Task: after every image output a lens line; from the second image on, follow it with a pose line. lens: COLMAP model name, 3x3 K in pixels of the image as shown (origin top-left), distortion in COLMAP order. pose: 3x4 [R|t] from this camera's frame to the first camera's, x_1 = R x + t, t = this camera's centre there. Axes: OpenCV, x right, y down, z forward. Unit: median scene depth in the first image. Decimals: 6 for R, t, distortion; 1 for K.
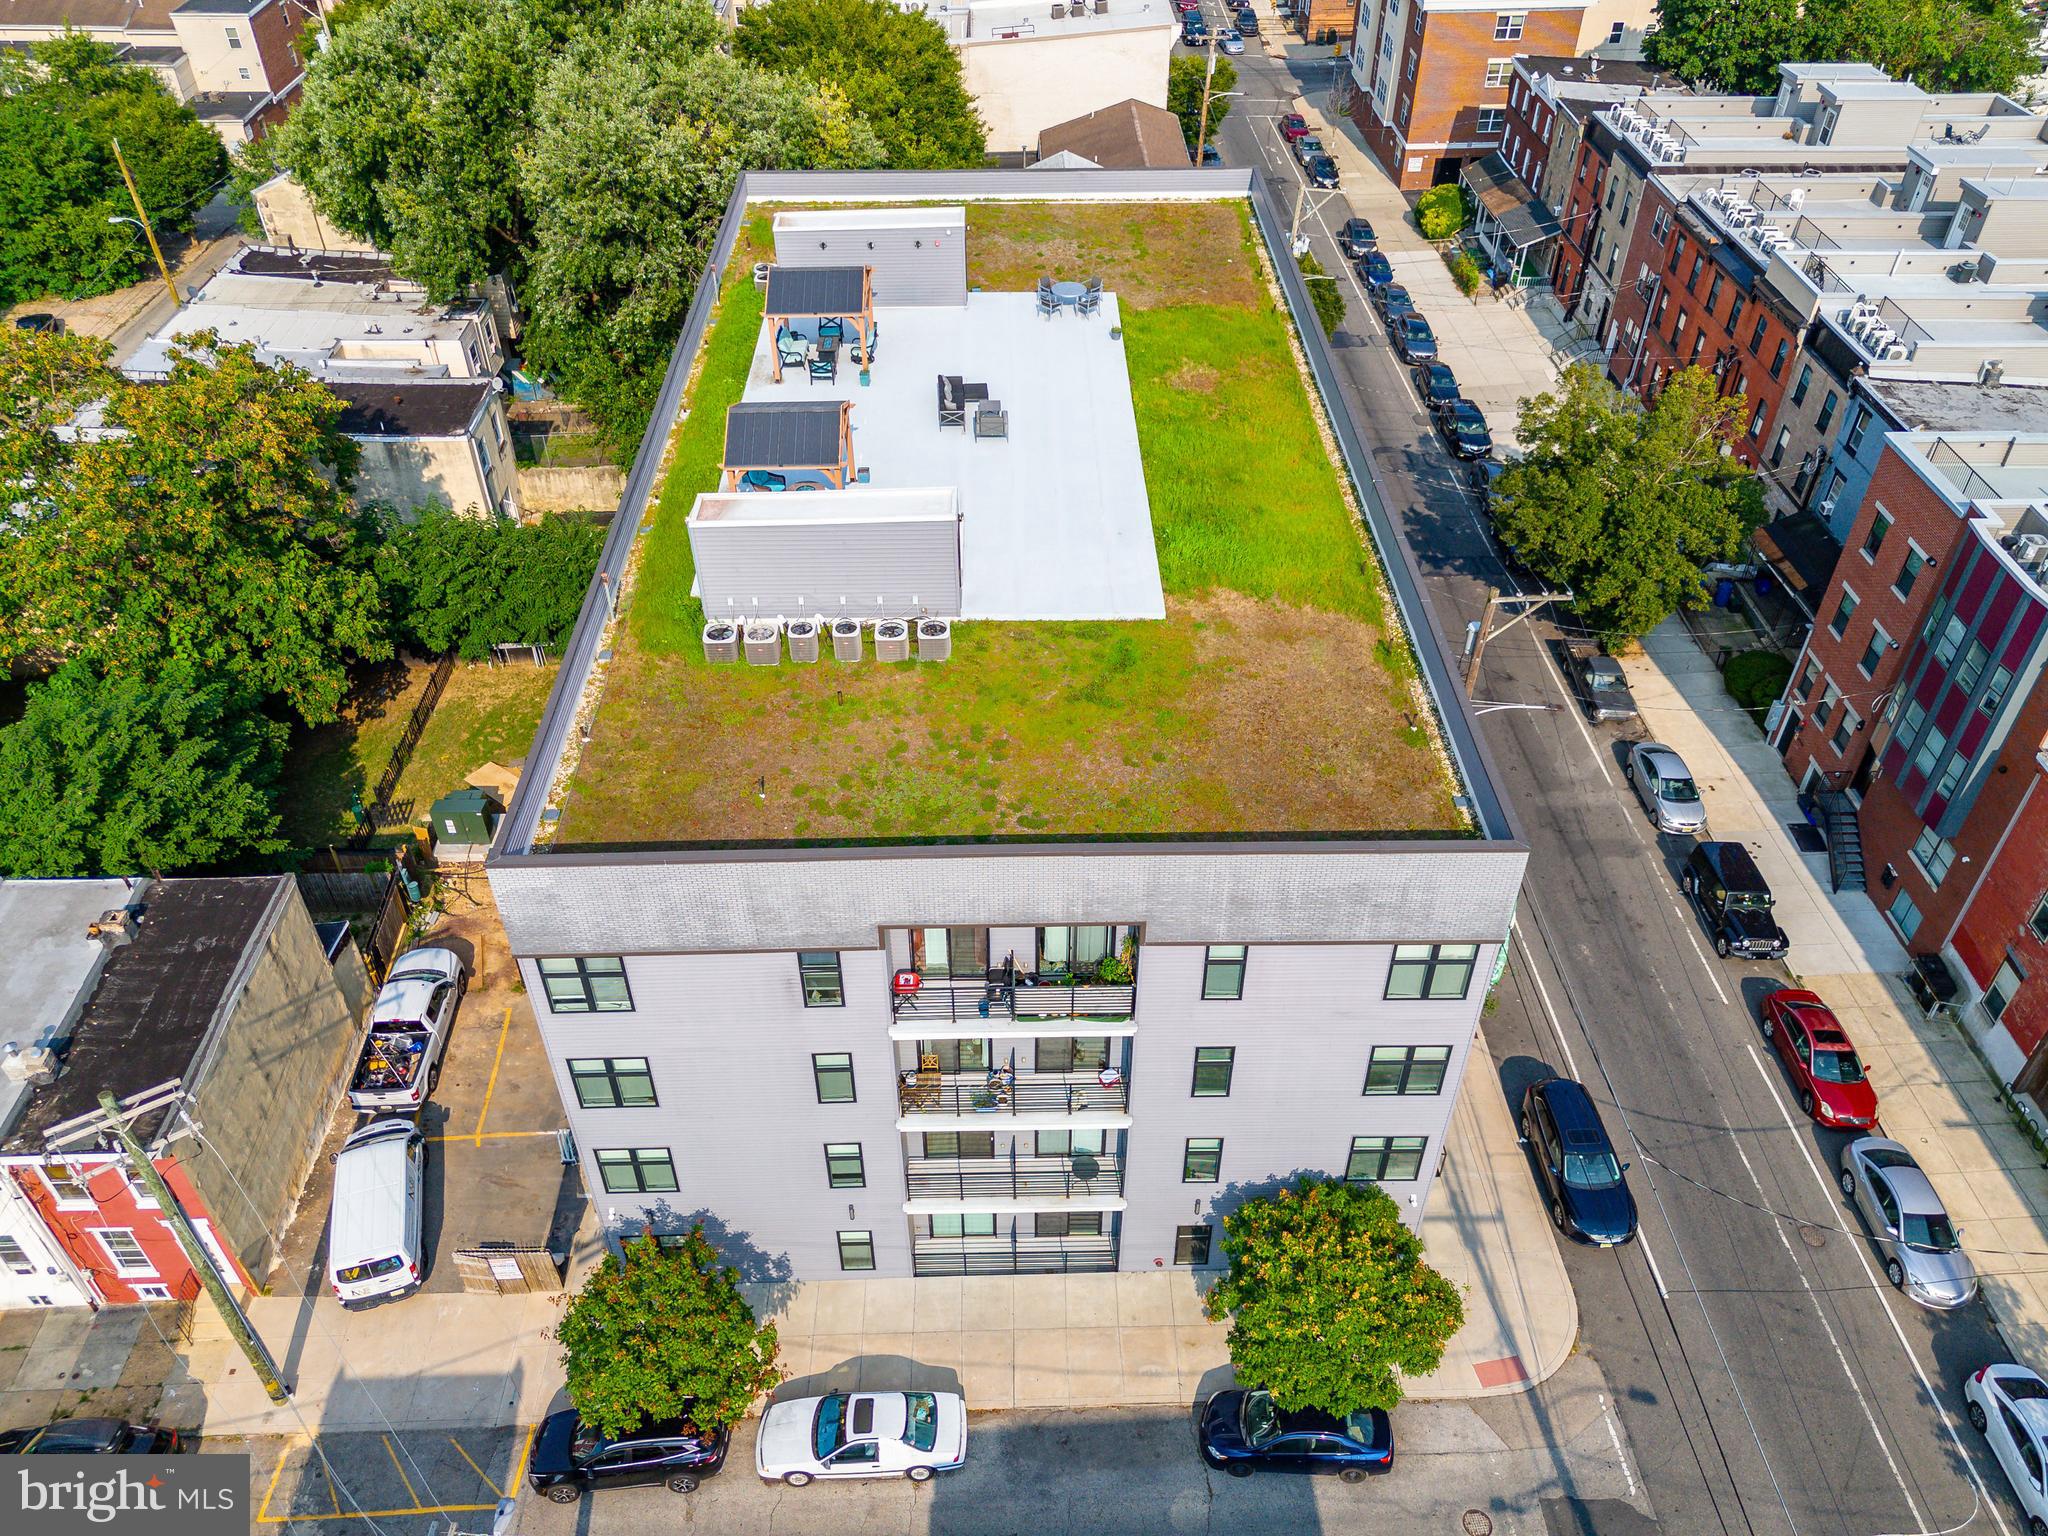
lens RADIAL K [[1532.0, 0, 1017.0], [0, 1532.0, 740.9], [0, 0, 1]] dist [0.089023, -0.063256]
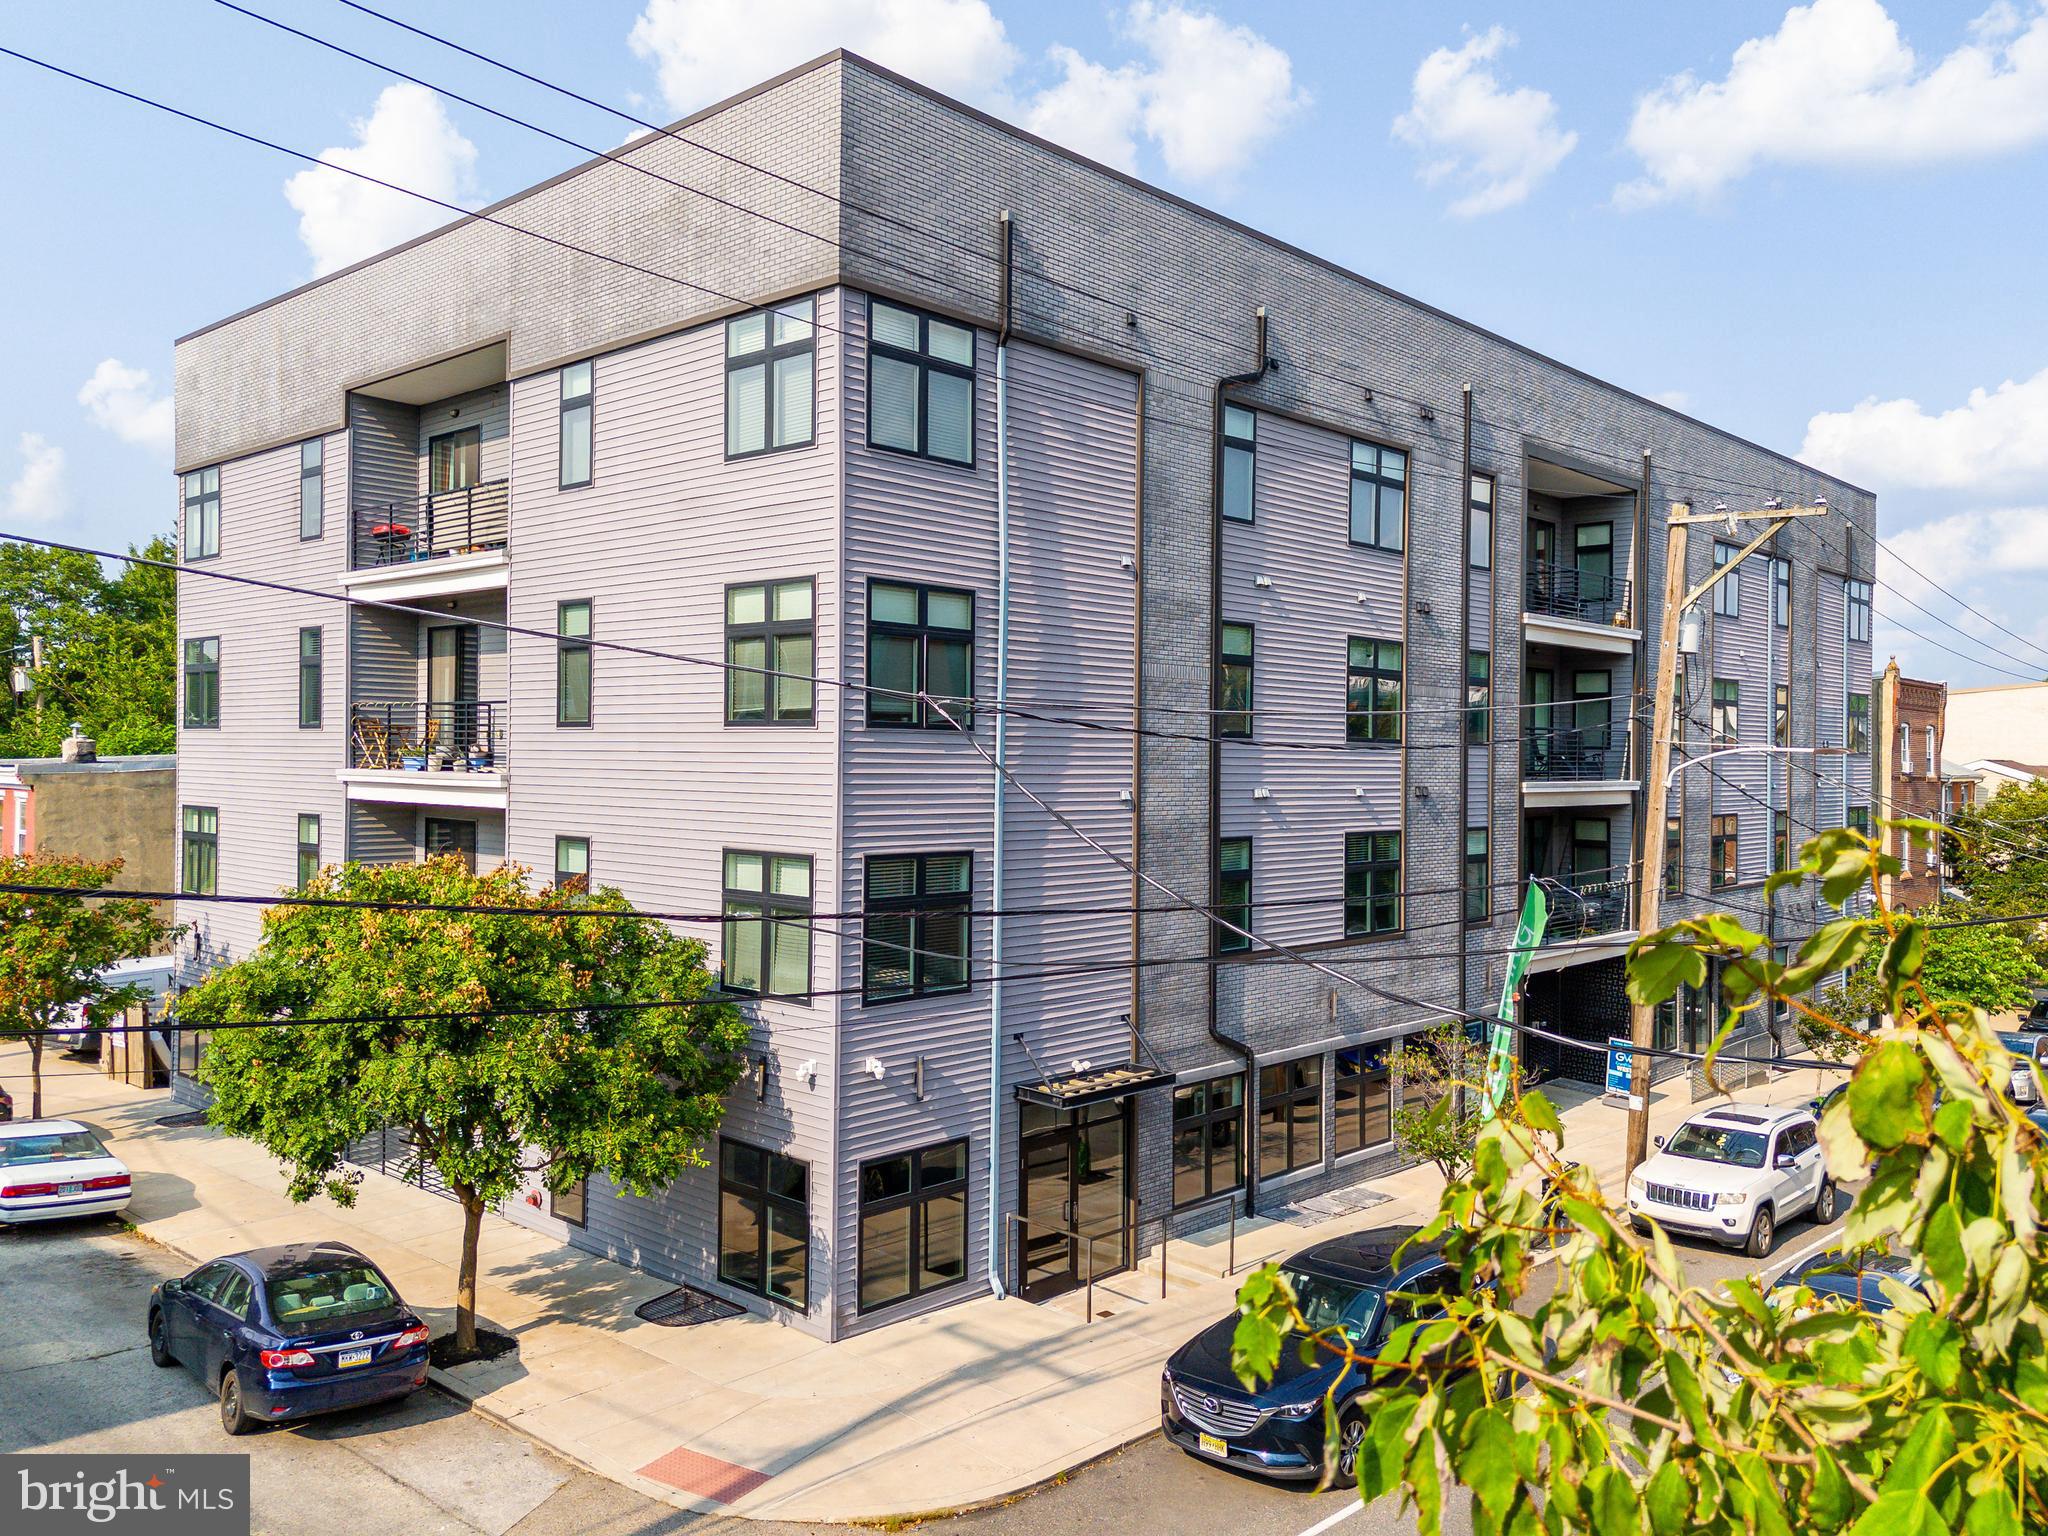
lens RADIAL K [[1542.4, 0, 1024.0], [0, 1542.4, 768.0], [0, 0, 1]] dist [0.085474, -0.050801]
pose [[0.715910, 0.015279, -0.698025, 0.619188], [-0.454623, 0.768974, -0.449440, 0.397549], [0.529897, 0.639097, 0.557463, 0.698419]]
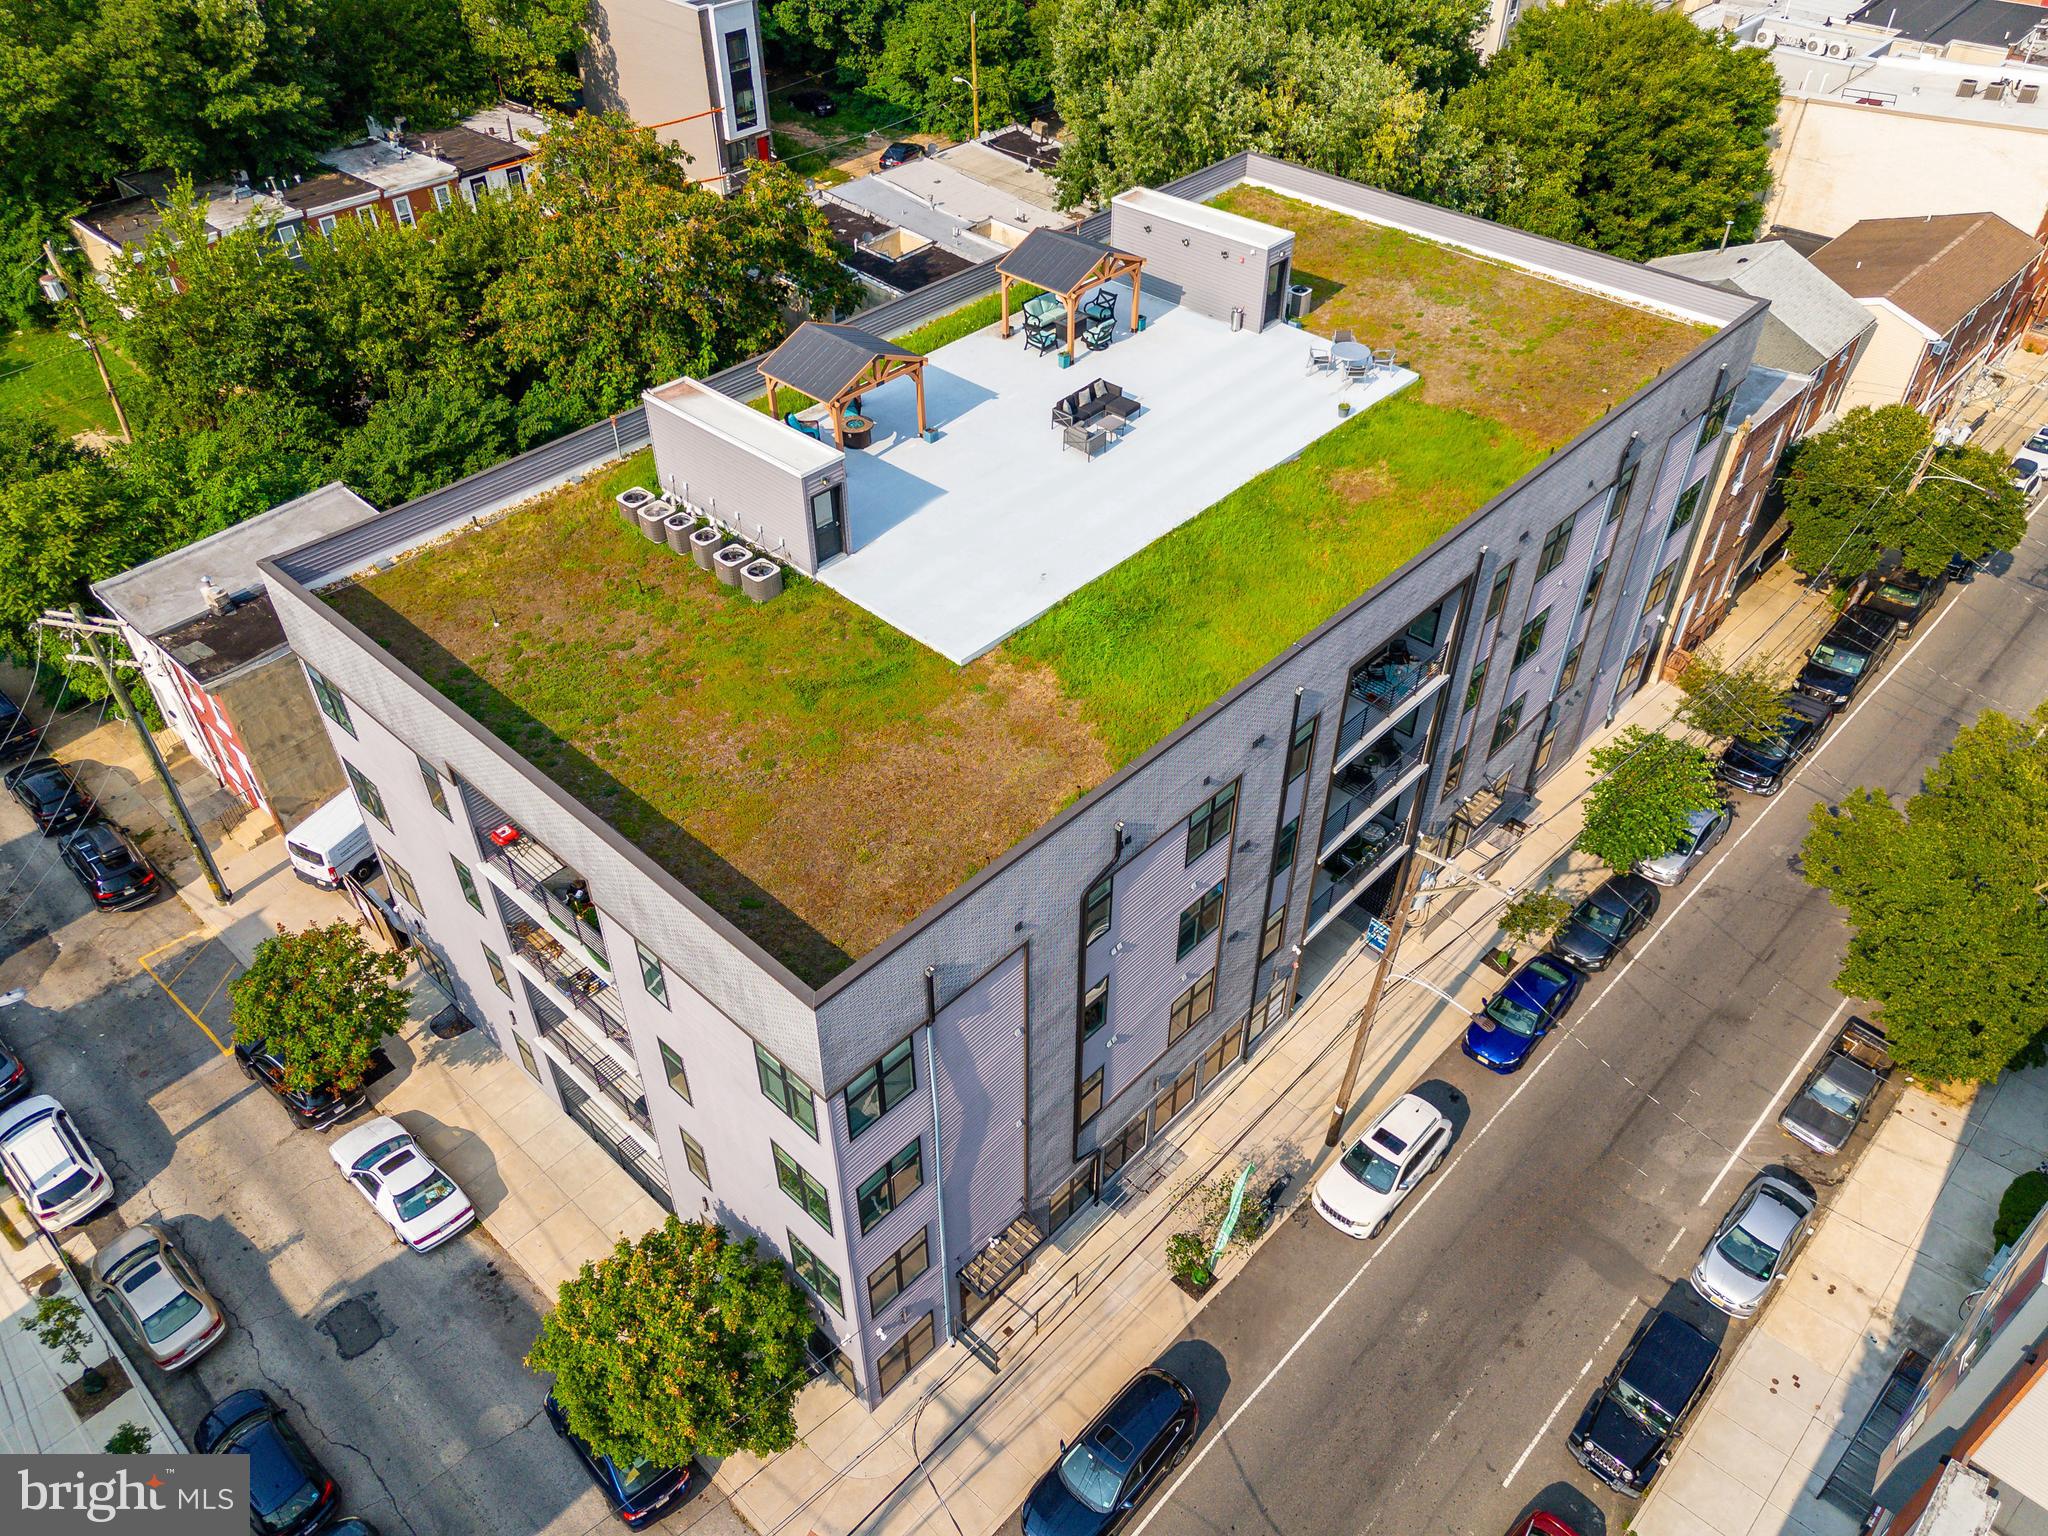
lens RADIAL K [[1532.0, 0, 1017.0], [0, 1532.0, 740.9], [0, 0, 1]] dist [0.089023, -0.063256]
pose [[0.717713, 0.452069, -0.529644, 0.641055], [-0.441295, 0.883656, 0.156239, -0.201071], [0.538654, 0.121595, 0.833707, 0.237789]]
